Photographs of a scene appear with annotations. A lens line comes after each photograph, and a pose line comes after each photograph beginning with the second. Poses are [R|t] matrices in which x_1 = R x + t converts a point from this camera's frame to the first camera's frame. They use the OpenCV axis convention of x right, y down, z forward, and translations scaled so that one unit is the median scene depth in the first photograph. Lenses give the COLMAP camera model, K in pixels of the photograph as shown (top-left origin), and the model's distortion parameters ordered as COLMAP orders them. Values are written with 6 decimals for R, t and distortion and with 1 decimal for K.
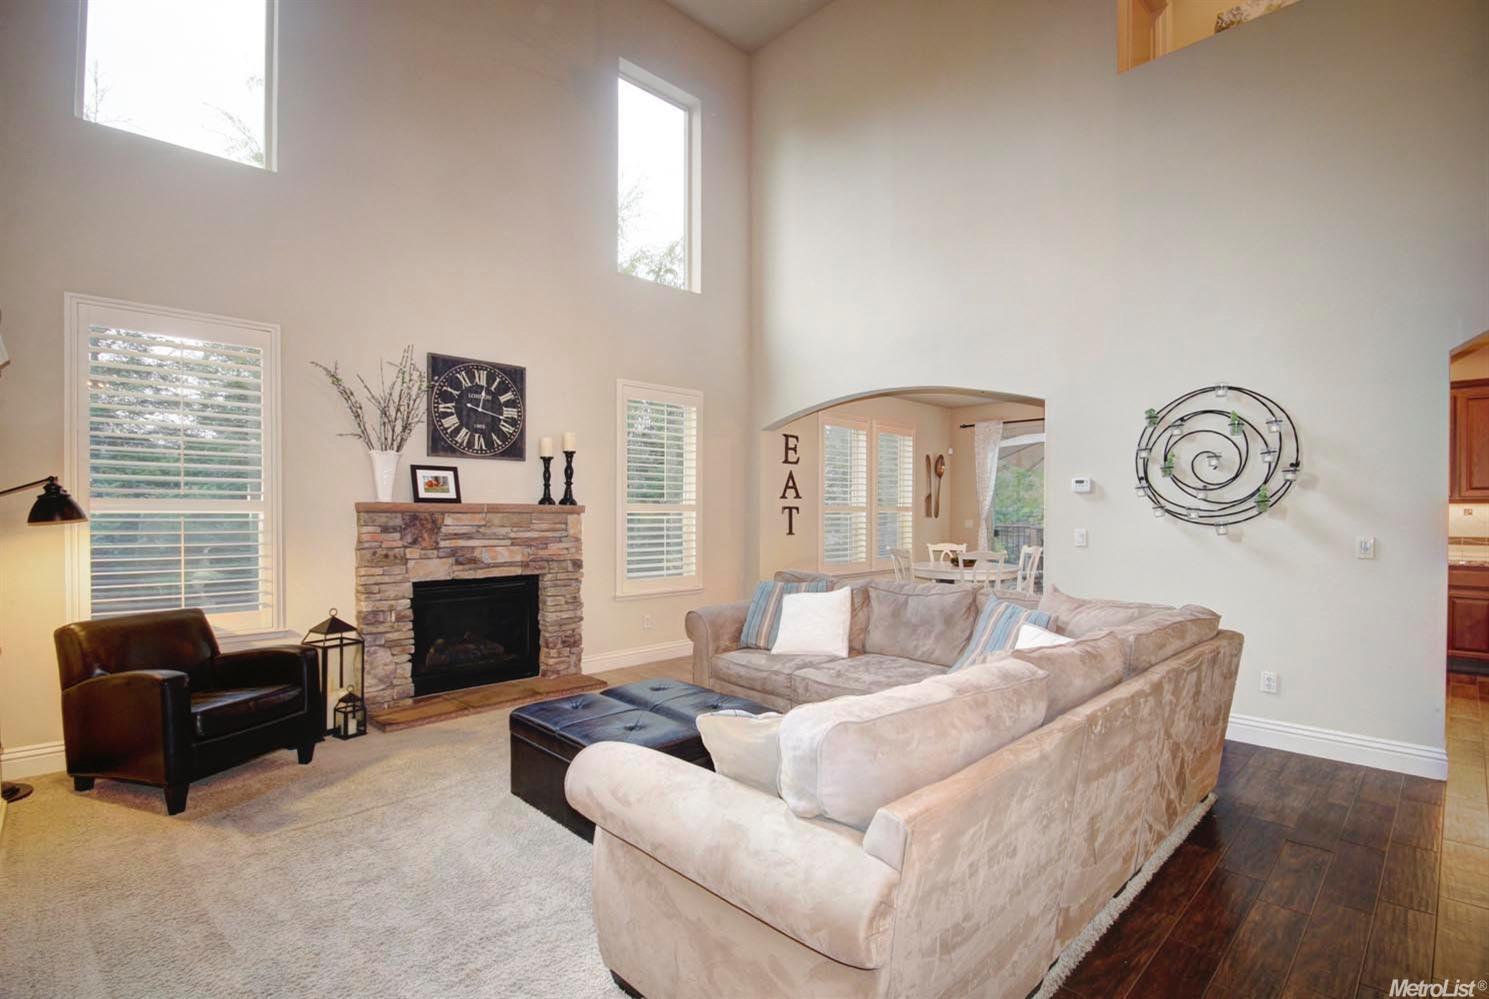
lens RADIAL K [[705.0, 0, 757.1], [0, 705.0, 495.4], [0, 0, 1]] dist [-0.012528, -0.003446]
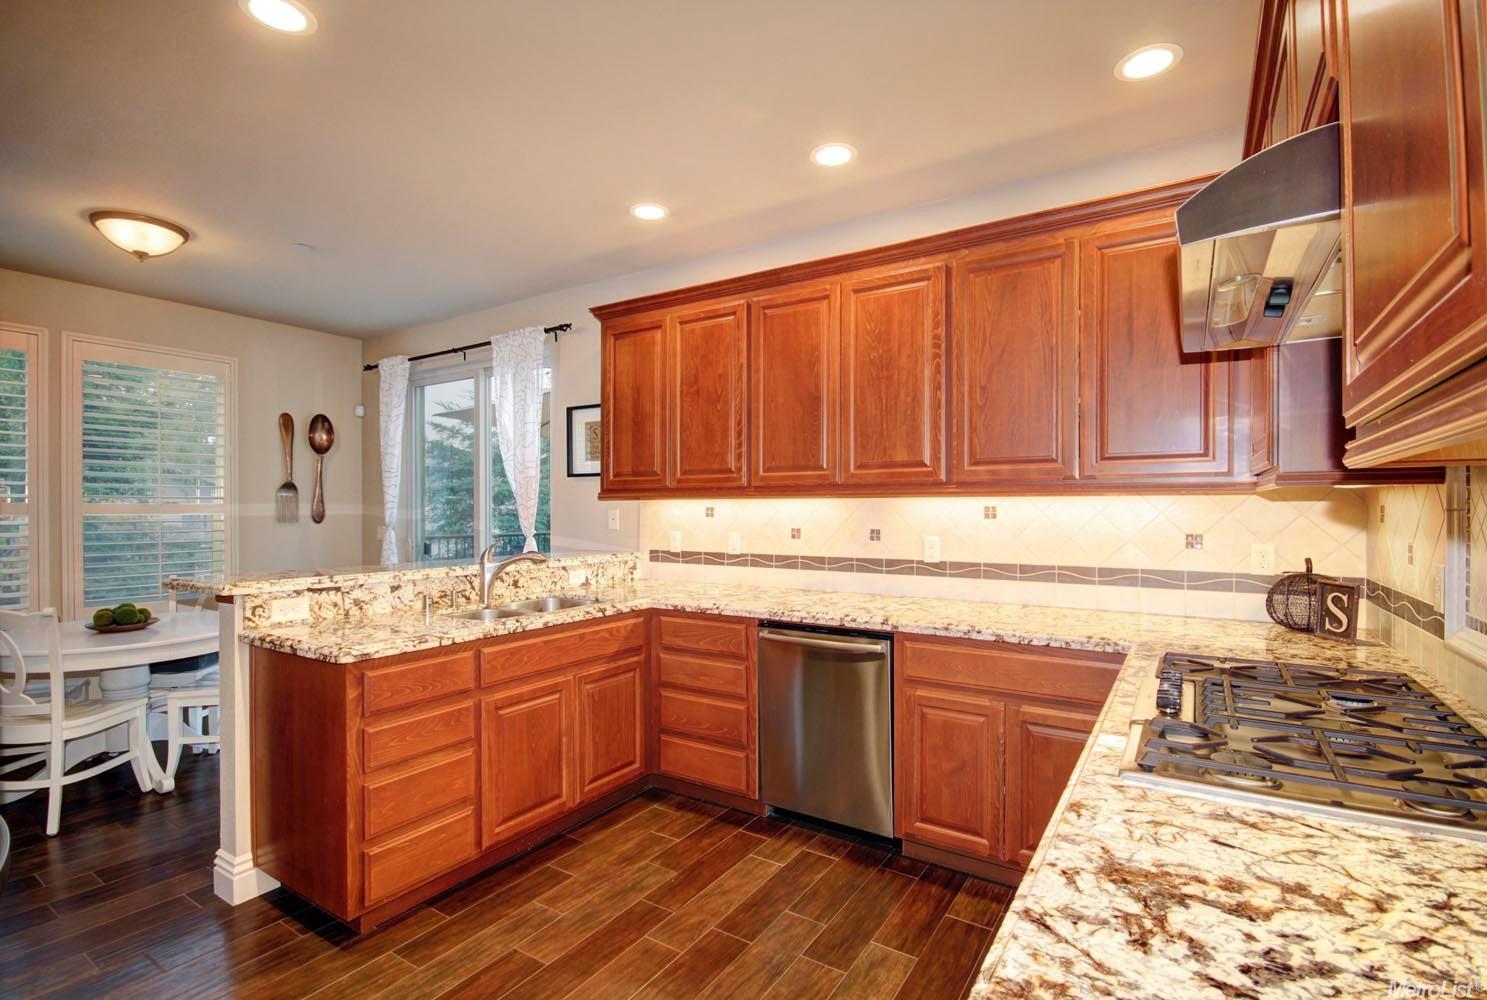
lens RADIAL K [[704.0, 0, 766.2], [0, 704.0, 509.1], [0, 0, 1]] dist [-0.012528, -0.003446]
pose [[0.970792, -0.007750, 0.239797, 0.515000], [0.003026, 0.999794, 0.020063, 0.009851], [-0.239903, -0.018751, 0.970616, 0.382427]]
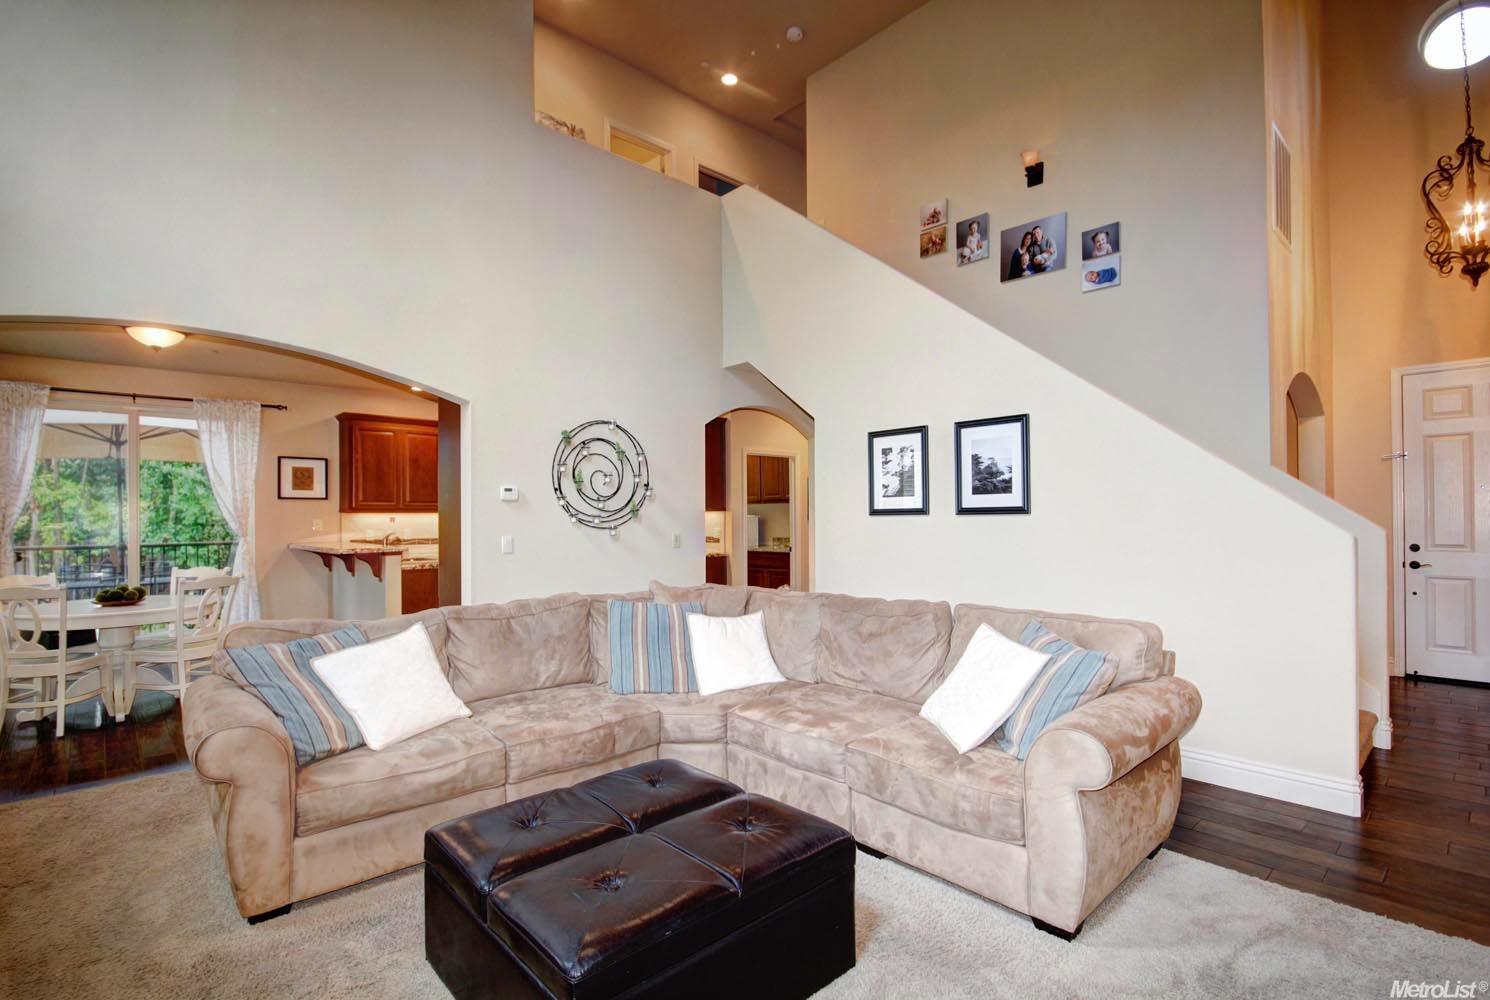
lens RADIAL K [[705.5, 0, 773.5], [0, 705.5, 512.5], [0, 0, 1]] dist [-0.012528, -0.003446]
pose [[0.007537, 0.001106, 0.999971, -0.309087], [-0.014469, 0.999895, -0.000997, 0.004791], [-0.999867, -0.014461, 0.007552, 0.324977]]
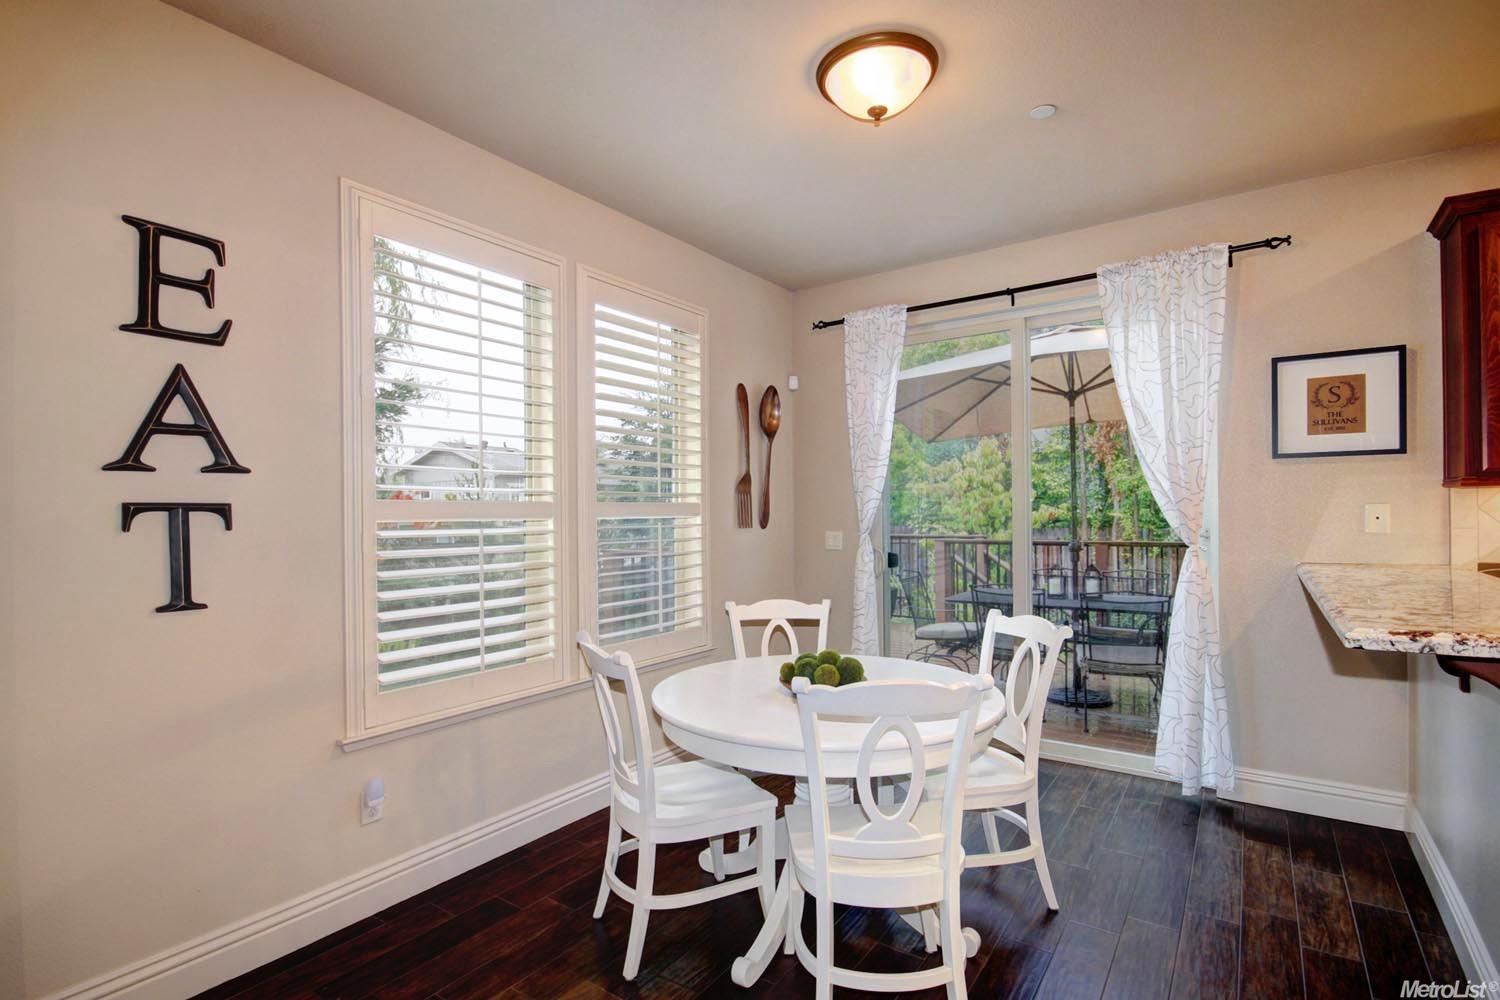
lens RADIAL K [[710.2, 0, 735.3], [0, 710.2, 515.9], [0, 0, 1]] dist [-0.012528, -0.003446]
pose [[0.986205, -0.015222, 0.164826, 0.175650], [0.011189, 0.999616, 0.025366, 0.013563], [-0.165149, -0.023172, 0.985996, 0.602679]]
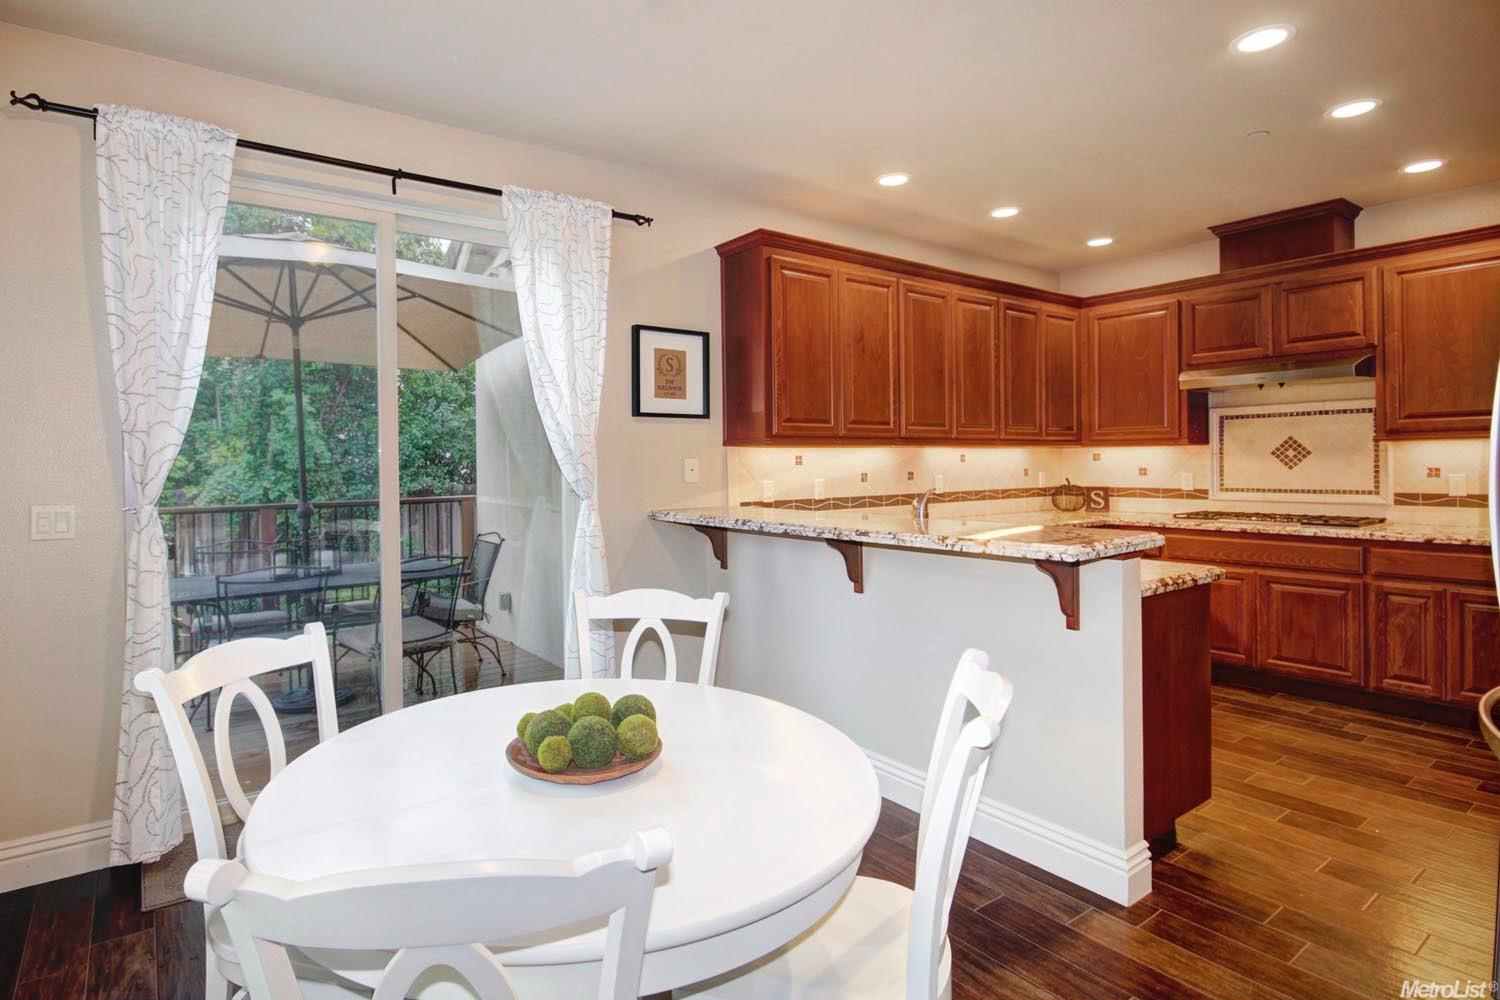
lens RADIAL K [[769.0, 0, 683.2], [0, 769.0, 467.7], [0, 0, 1]] dist [-0.014878, -0.007643]
pose [[0.163805, -0.016843, 0.986349, 0.088927], [-0.007886, 0.999800, 0.018383, 0.016833], [-0.986461, -0.010790, 0.163639, 0.811028]]
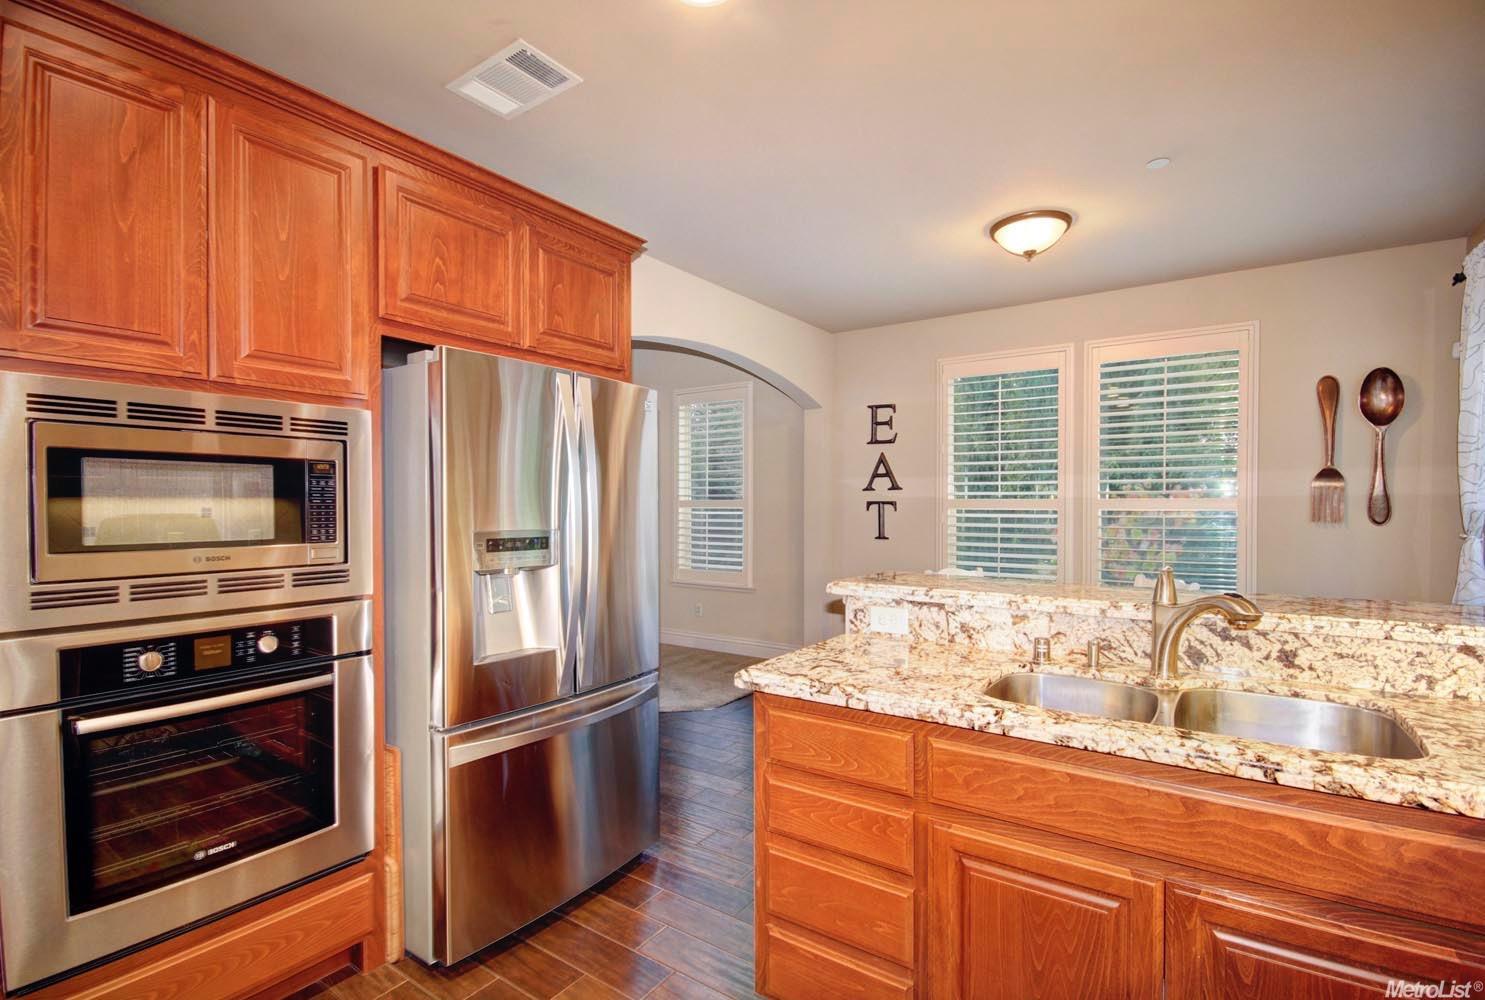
lens RADIAL K [[703.1, 0, 734.8], [0, 703.1, 504.9], [0, 0, 1]] dist [-0.012528, -0.003446]
pose [[0.178590, -0.003907, -0.983916, 0.631348], [0.019484, 0.999810, -0.000434, 0.014092], [0.983731, -0.019093, 0.178632, 0.608503]]
